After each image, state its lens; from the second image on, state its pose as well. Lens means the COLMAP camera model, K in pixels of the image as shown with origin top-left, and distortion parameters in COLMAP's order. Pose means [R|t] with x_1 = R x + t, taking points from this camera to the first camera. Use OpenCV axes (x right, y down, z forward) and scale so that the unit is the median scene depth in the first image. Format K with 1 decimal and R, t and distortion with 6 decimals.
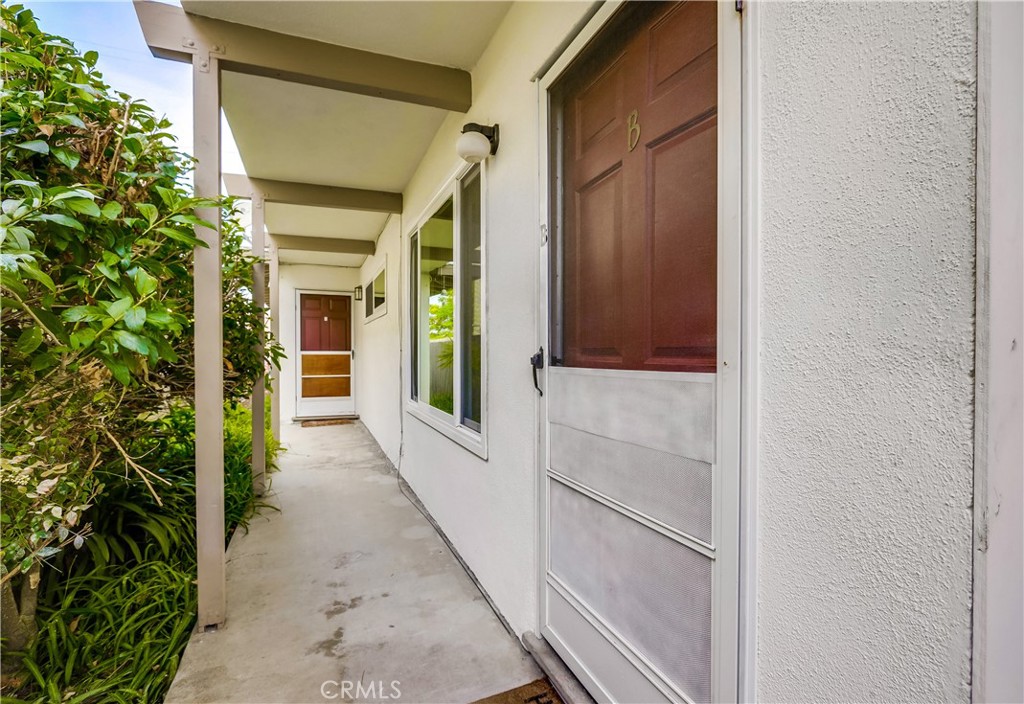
lens RADIAL K [[468.0, 0, 513.4], [0, 468.0, 357.5], [0, 0, 1]] dist [0.000554, 0.000059]
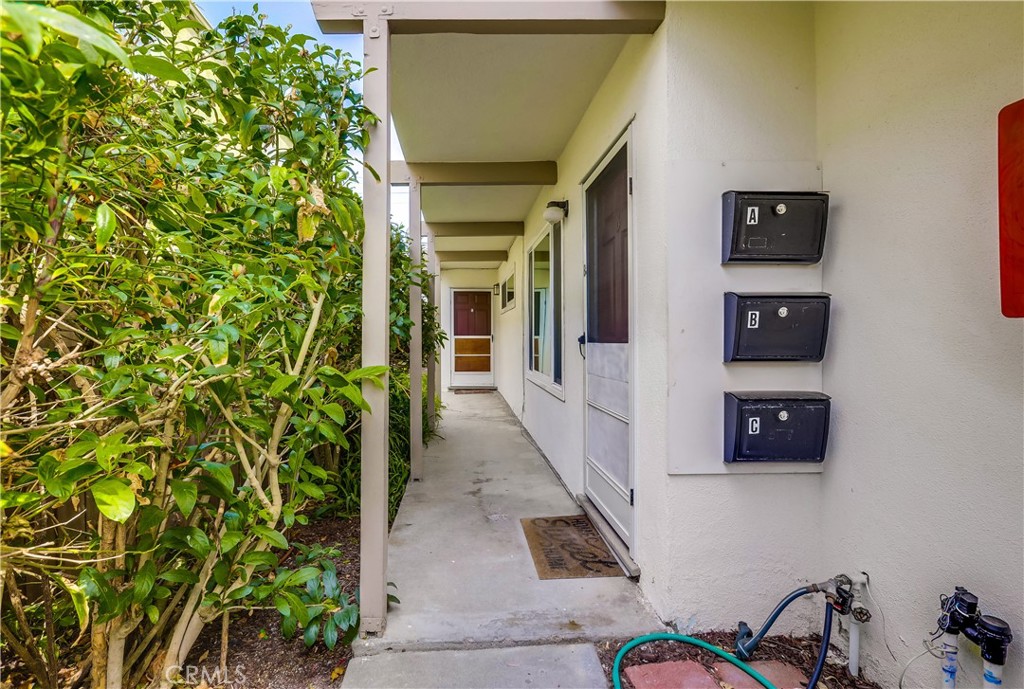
lens RADIAL K [[475.1, 0, 513.6], [0, 475.1, 338.6], [0, 0, 1]] dist [-0.003578, -0.000087]
pose [[0.957171, -0.002430, -0.289514, 0.203341], [0.000201, 0.999970, -0.007727, 0.010459], [0.289524, 0.007338, 0.957143, -0.512713]]
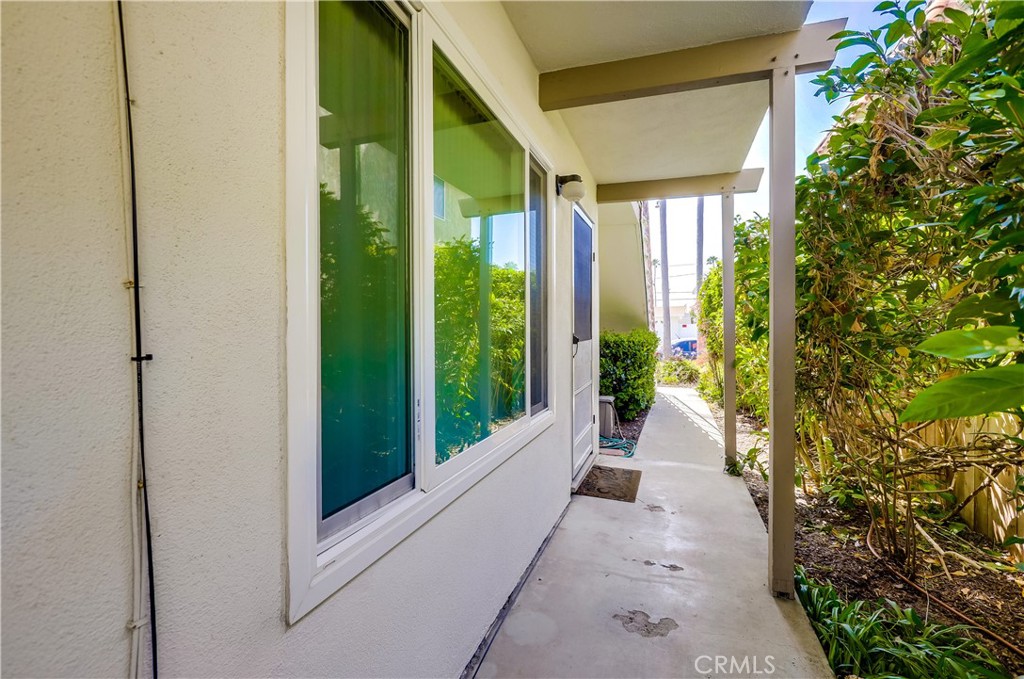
lens RADIAL K [[459.8, 0, 512.0], [0, 459.8, 339.5], [0, 0, 1]] dist [-0.000291, 0.000606]
pose [[-0.734610, -0.009868, 0.678418, -0.651048], [0.008806, 0.999671, 0.024075, -0.028769], [-0.678432, 0.023660, -0.734282, 1.581334]]
